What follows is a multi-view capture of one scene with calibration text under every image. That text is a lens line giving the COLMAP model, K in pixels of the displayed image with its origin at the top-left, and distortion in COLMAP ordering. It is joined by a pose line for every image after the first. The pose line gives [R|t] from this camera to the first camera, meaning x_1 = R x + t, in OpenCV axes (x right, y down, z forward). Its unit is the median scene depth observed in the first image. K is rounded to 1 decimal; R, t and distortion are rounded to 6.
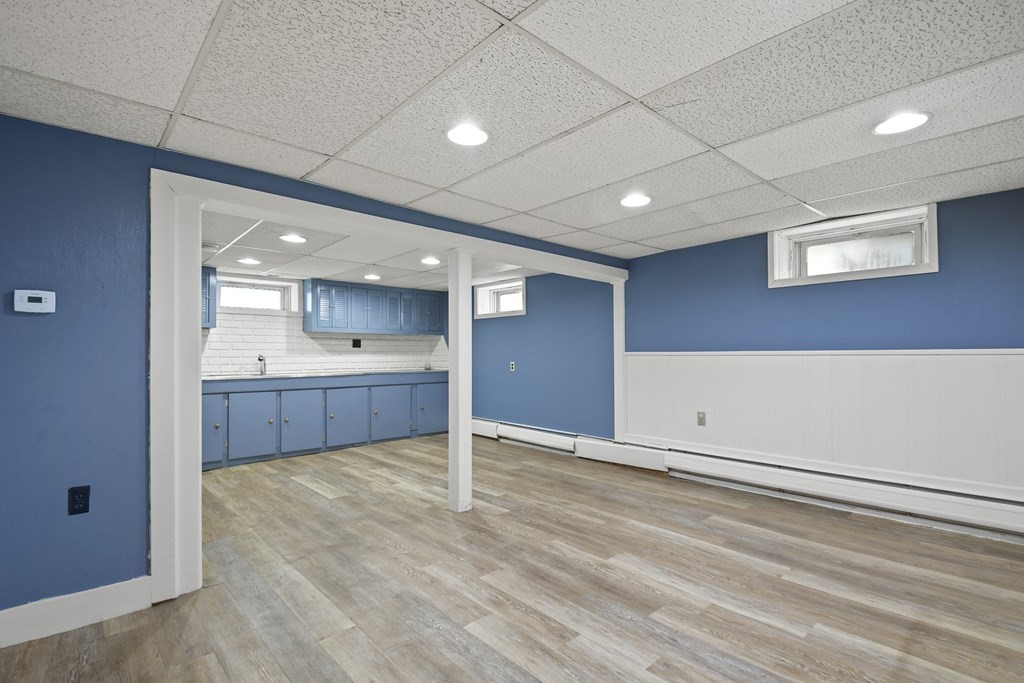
lens RADIAL K [[483.5, 0, 516.3], [0, 483.5, 353.9], [0, 0, 1]] dist [0.017676, -0.000422]
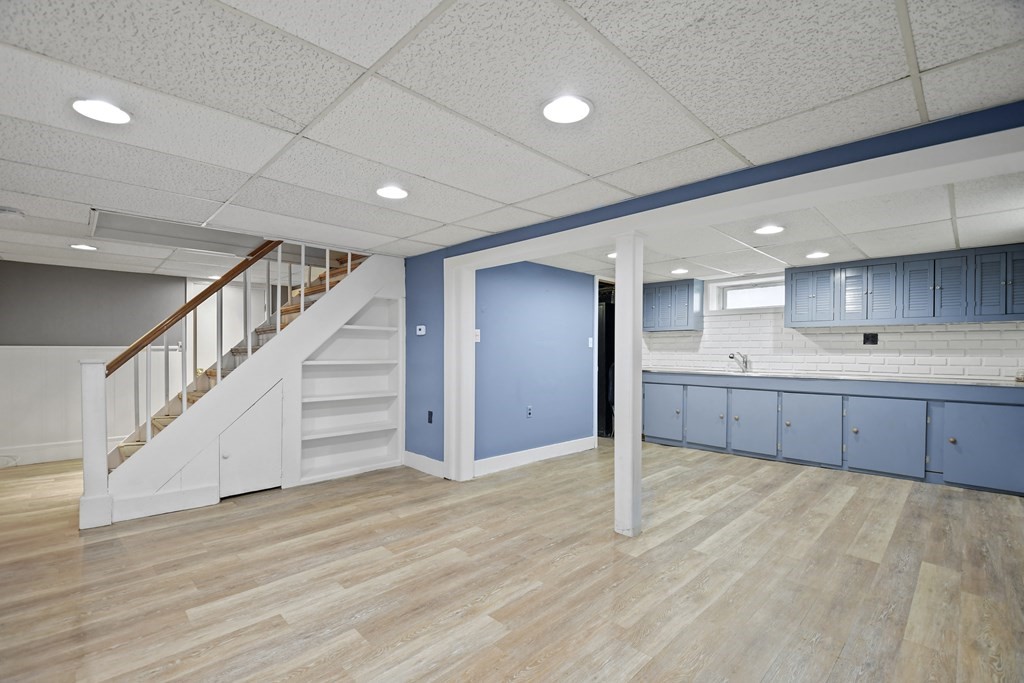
lens RADIAL K [[455.9, 0, 507.0], [0, 455.9, 352.1], [0, 0, 1]] dist [0.026821, -0.020657]
pose [[0.020054, 0.008793, -0.999760, 0.757396], [-0.002292, 0.999959, 0.008749, -0.011891], [0.999796, 0.002116, 0.020073, 0.821020]]
